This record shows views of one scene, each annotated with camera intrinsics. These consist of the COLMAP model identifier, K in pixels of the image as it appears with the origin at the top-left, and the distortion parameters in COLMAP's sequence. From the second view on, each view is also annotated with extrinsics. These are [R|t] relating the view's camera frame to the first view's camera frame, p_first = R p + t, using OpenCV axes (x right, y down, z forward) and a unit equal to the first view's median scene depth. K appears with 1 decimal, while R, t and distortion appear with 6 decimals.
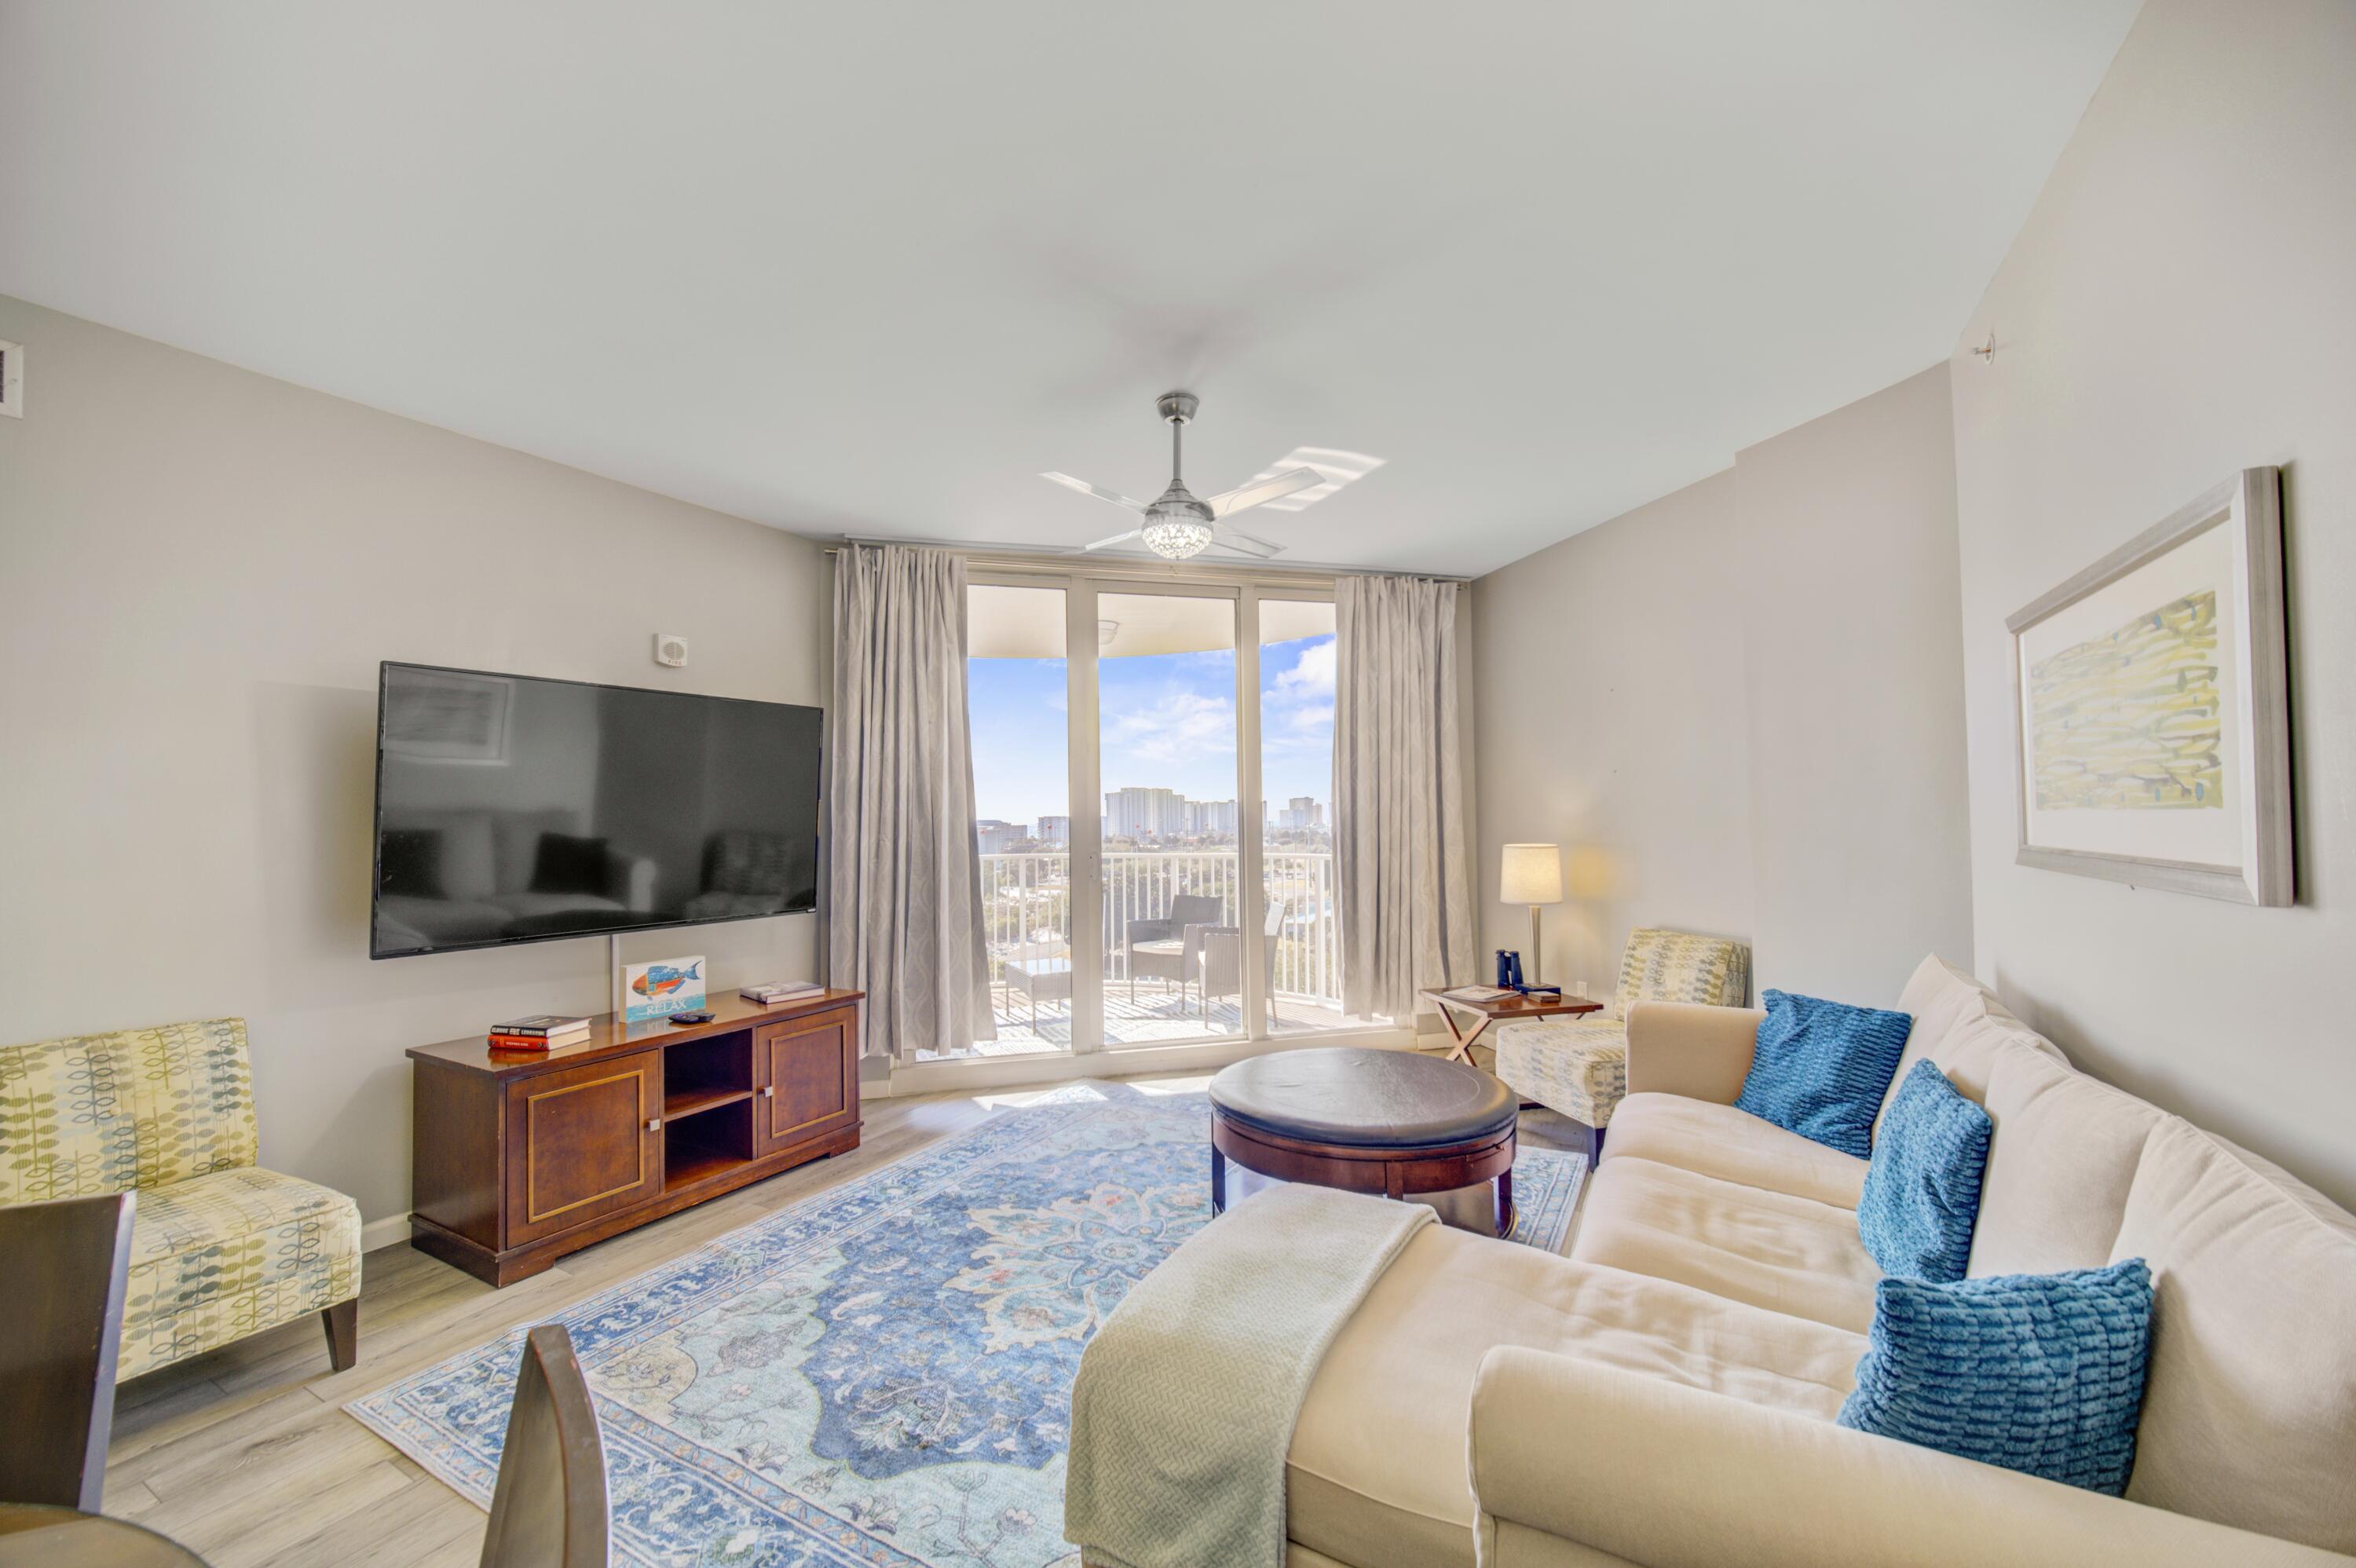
lens RADIAL K [[935.0, 0, 1167.2], [0, 935.0, 790.4], [0, 0, 1]] dist [-0.004030, 0.001122]
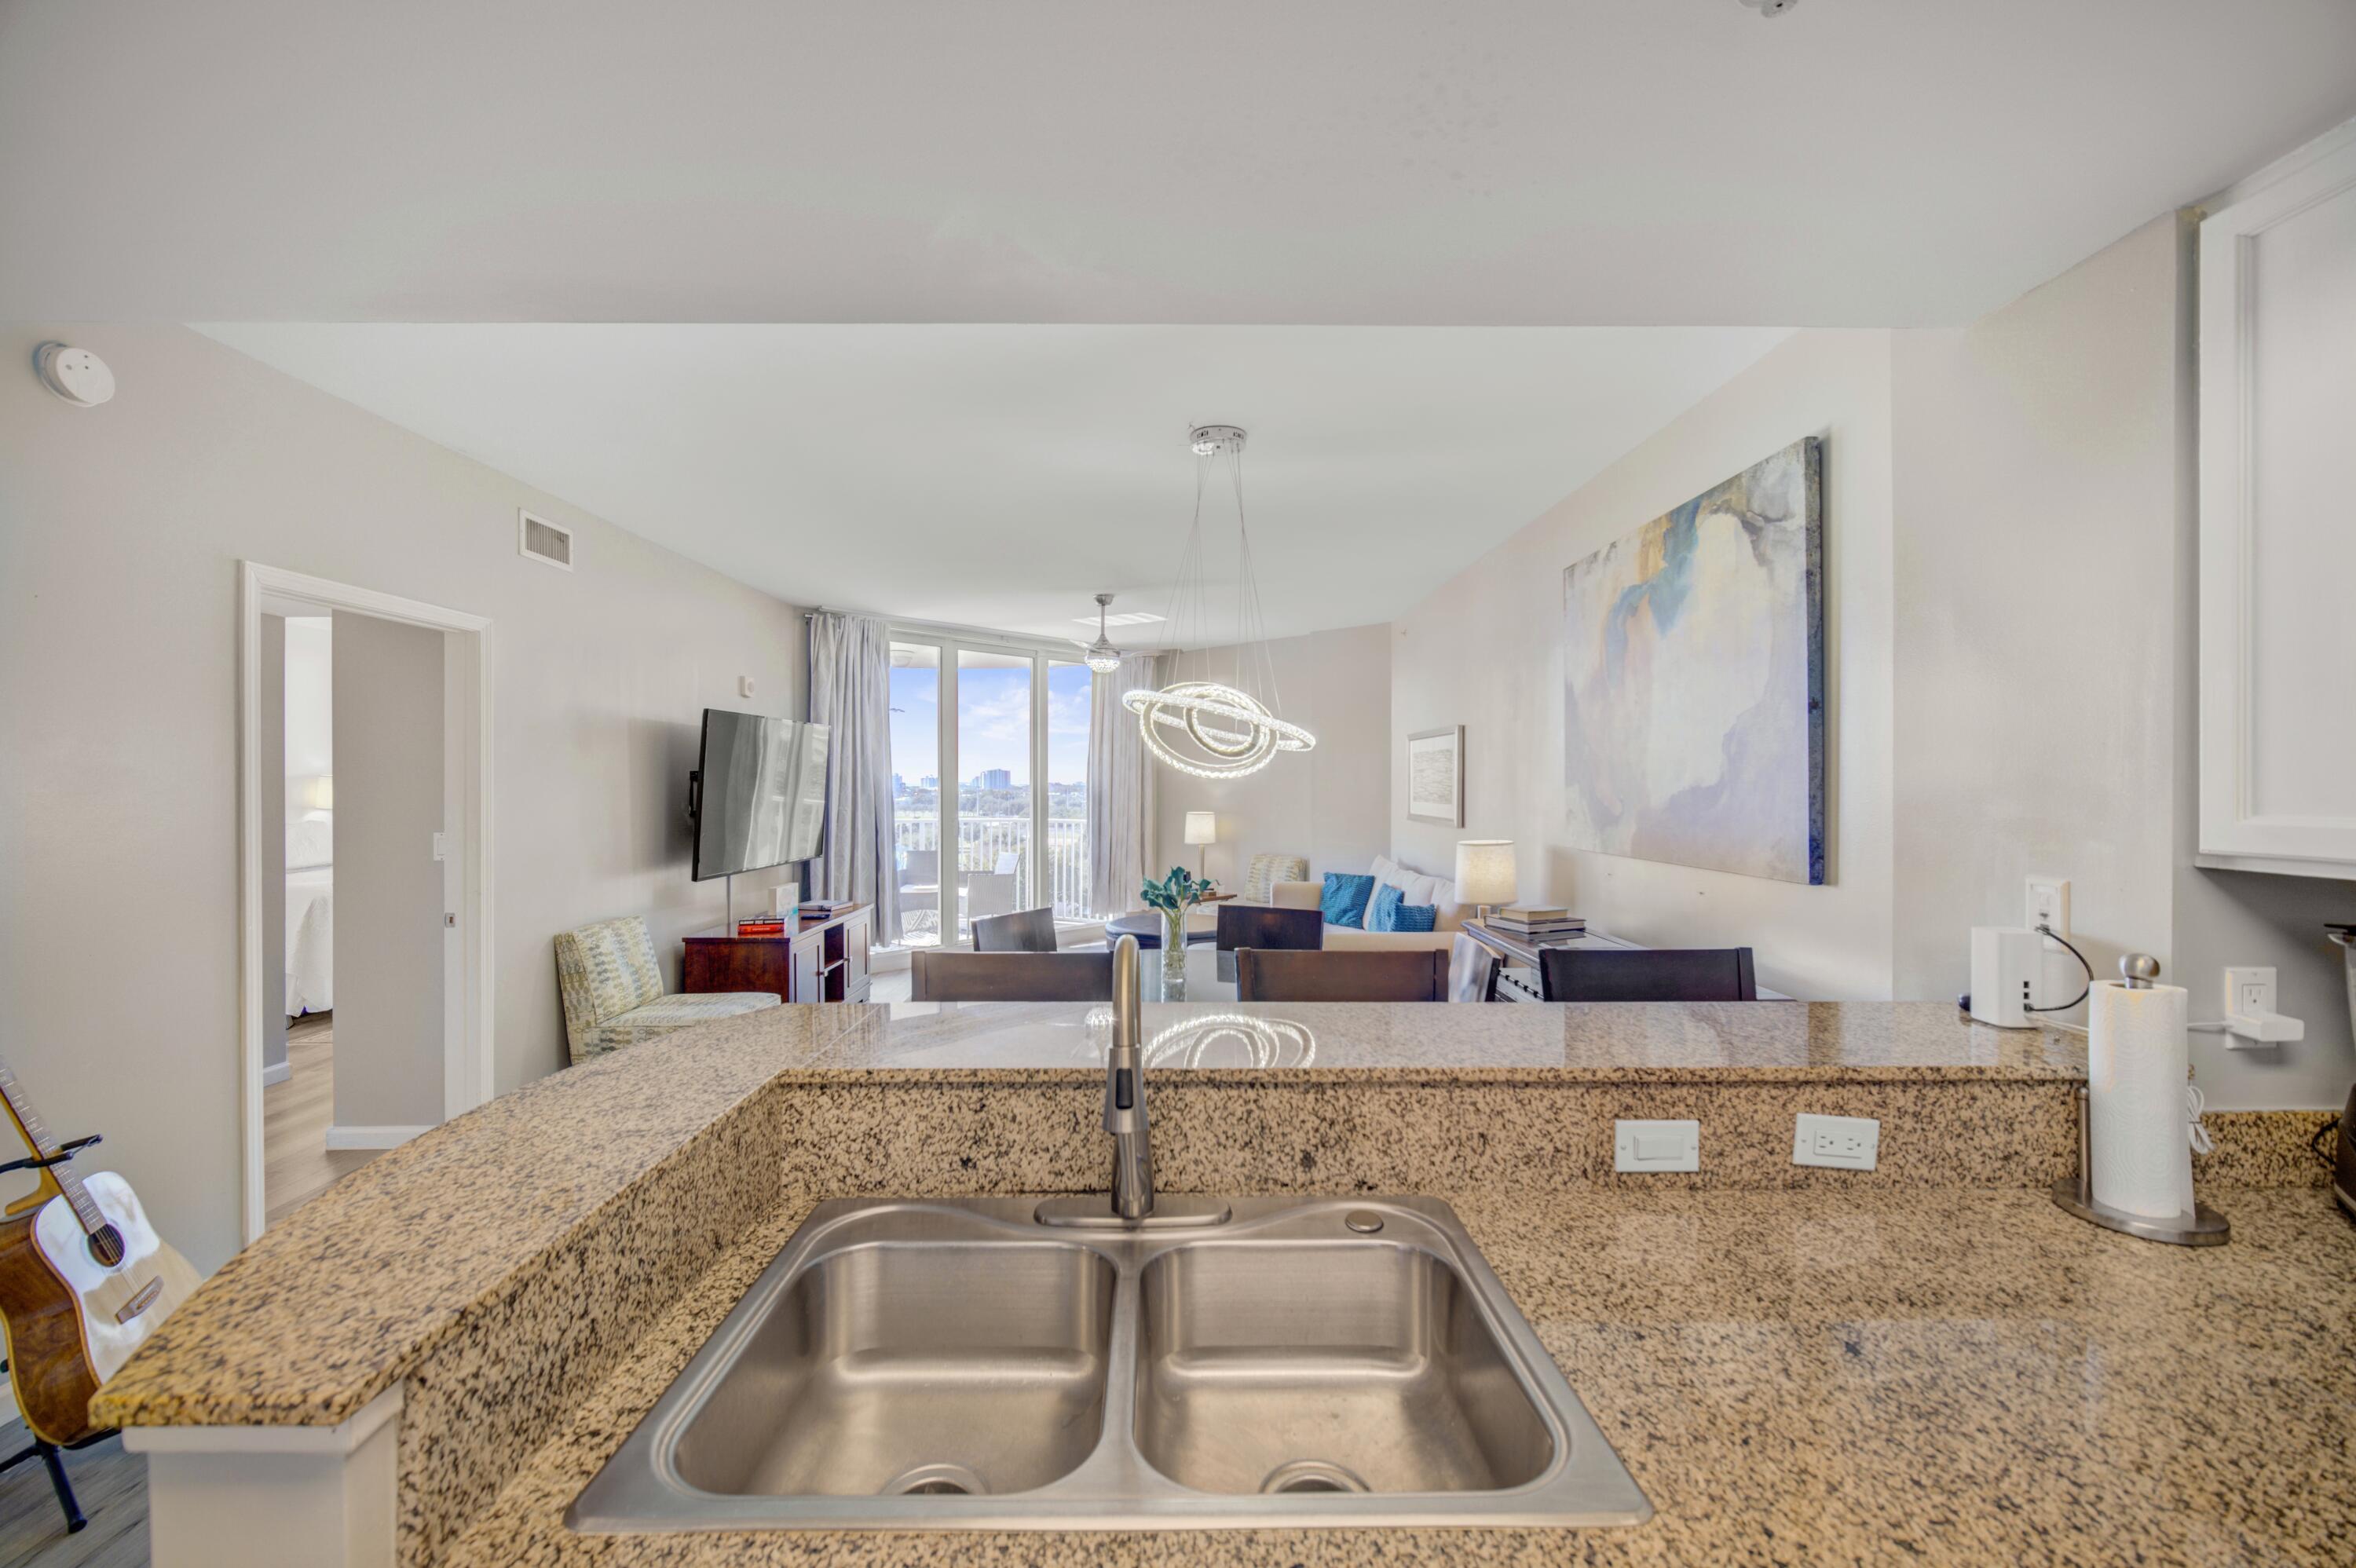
lens RADIAL K [[935.0, 0, 1173.4], [0, 935.0, 781.7], [0, 0, 1]] dist [-0.004030, 0.001122]
pose [[0.864906, 0.013864, 0.501742, -0.801036], [-0.028268, 0.999377, 0.021113, -0.053642], [-0.501137, -0.032444, 0.864759, -0.780503]]
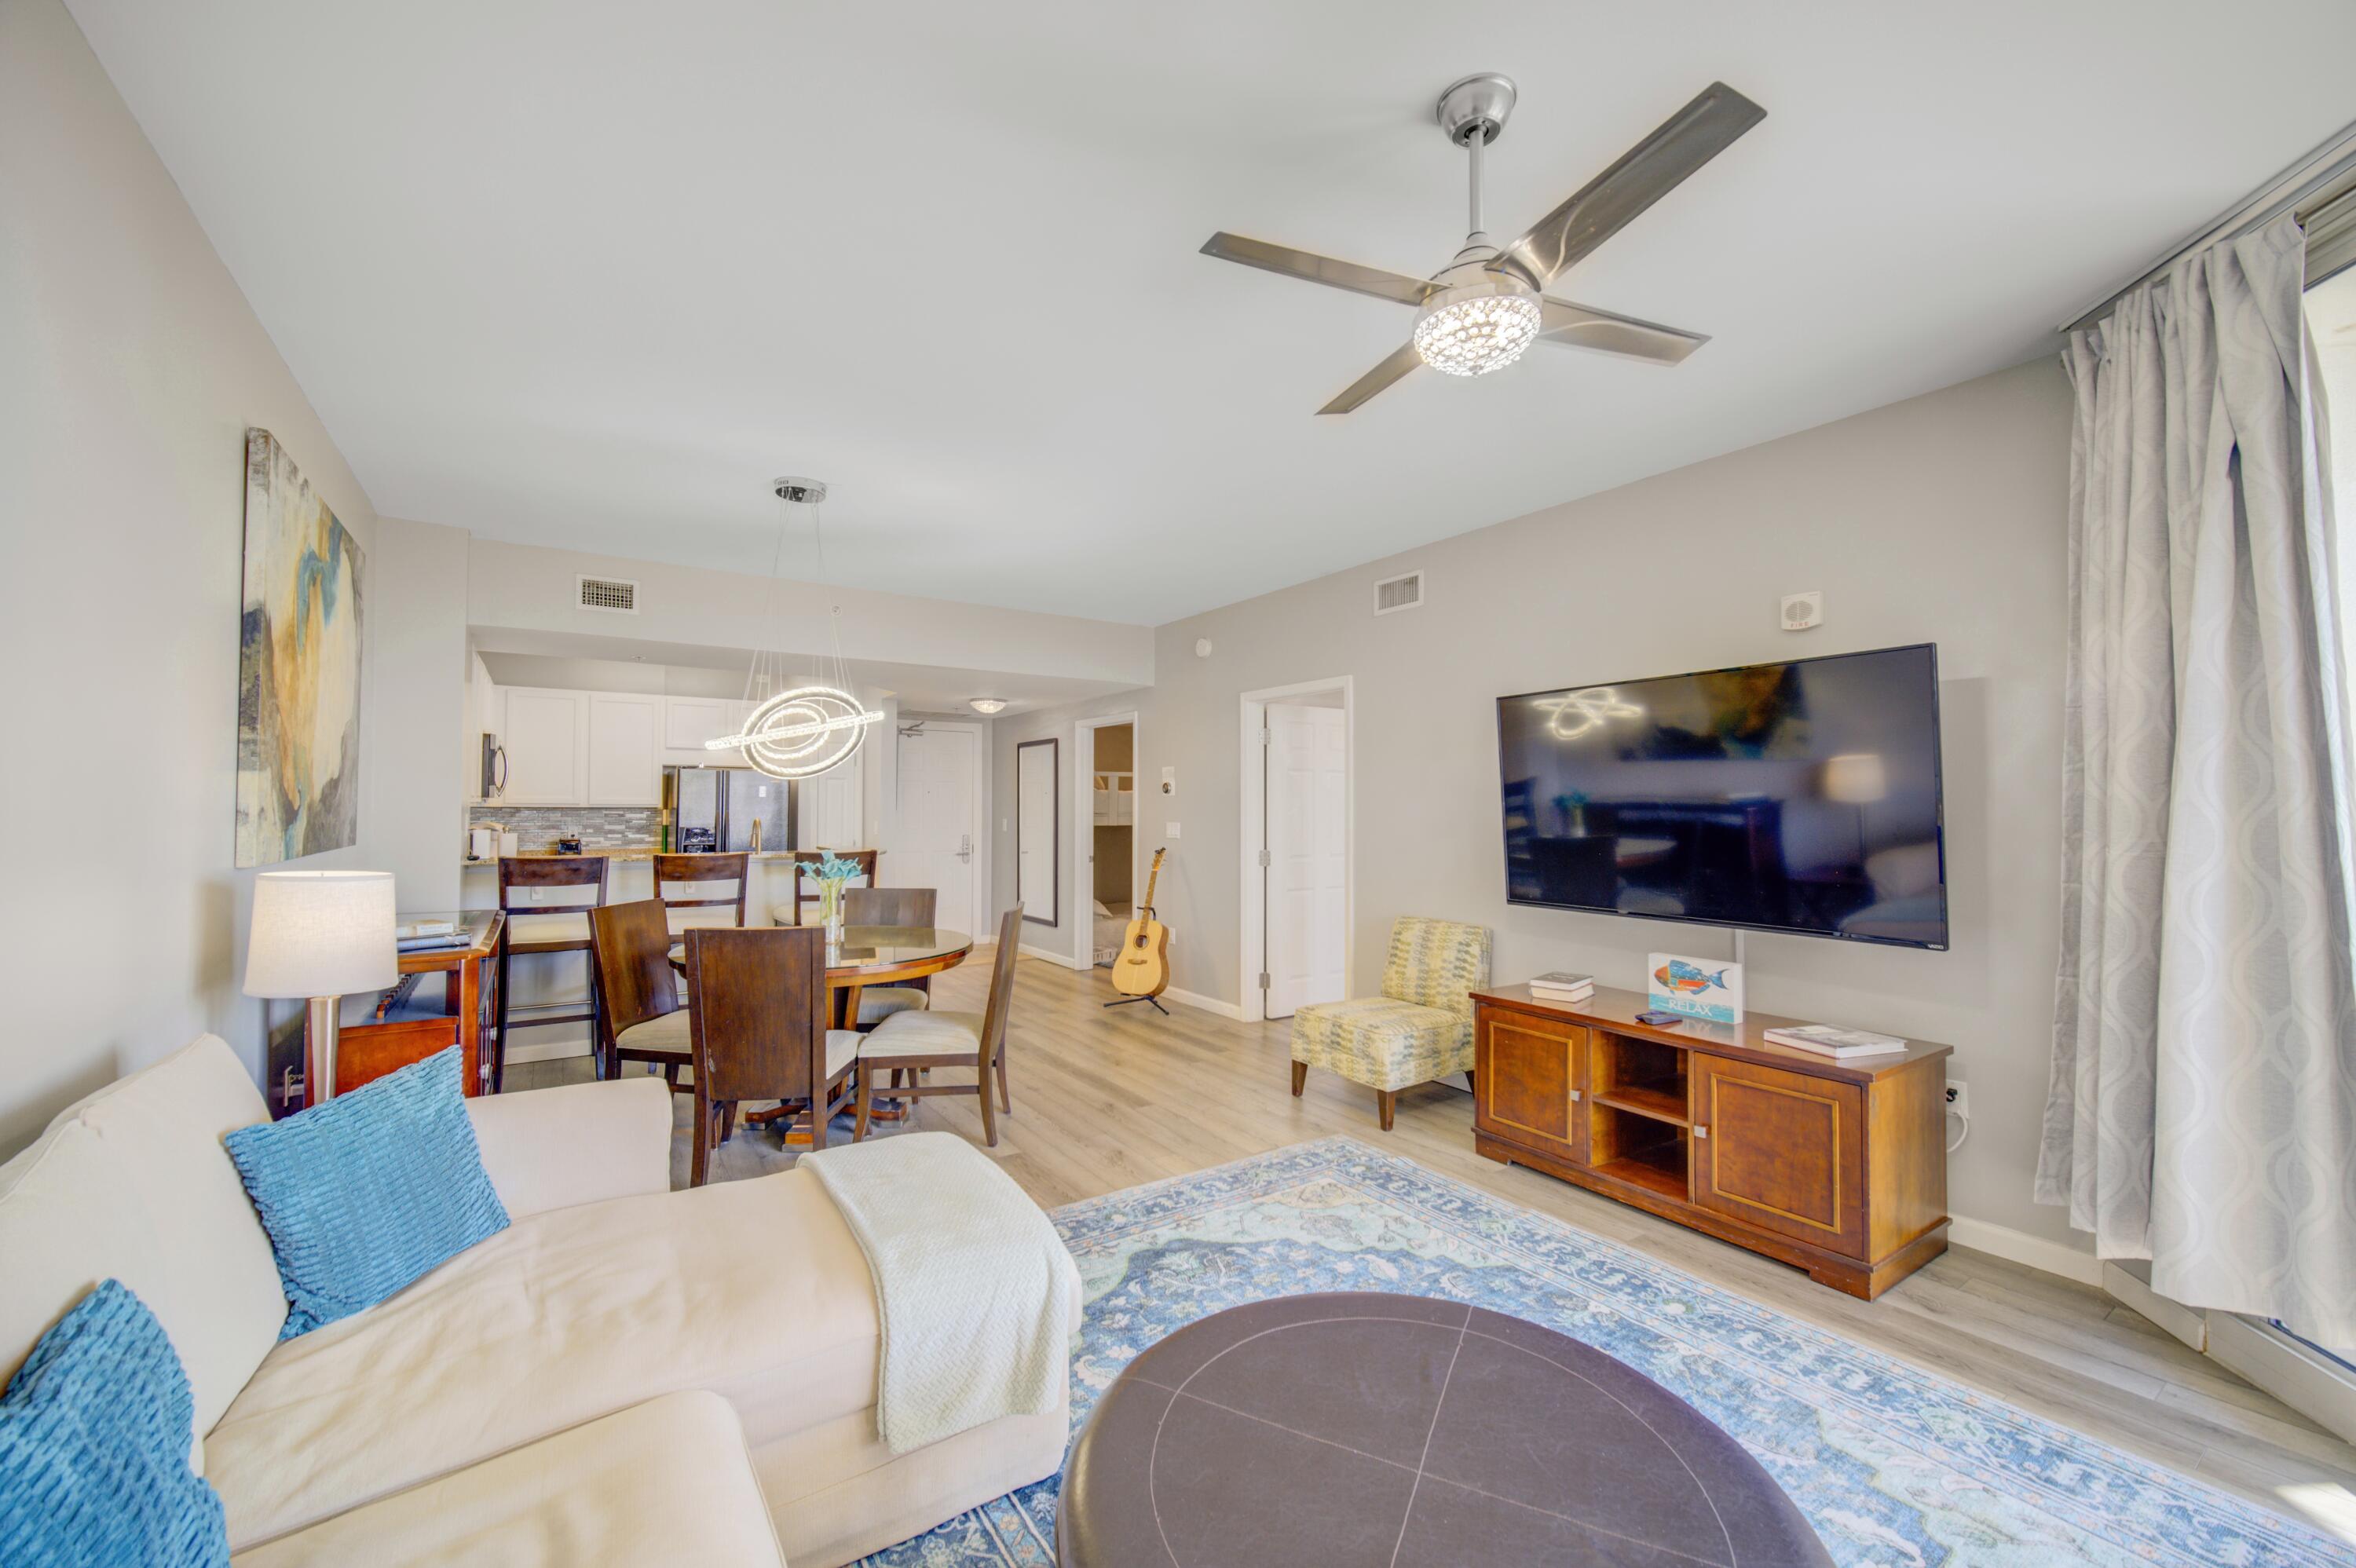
lens RADIAL K [[935.0, 0, 1164.2], [0, 935.0, 786.3], [0, 0, 1]] dist [-0.004030, 0.001122]
pose [[-0.456721, -0.009284, -0.889561, 0.565228], [0.030399, 0.999199, -0.026036, 0.017466], [0.889090, -0.038933, -0.456073, 0.992099]]
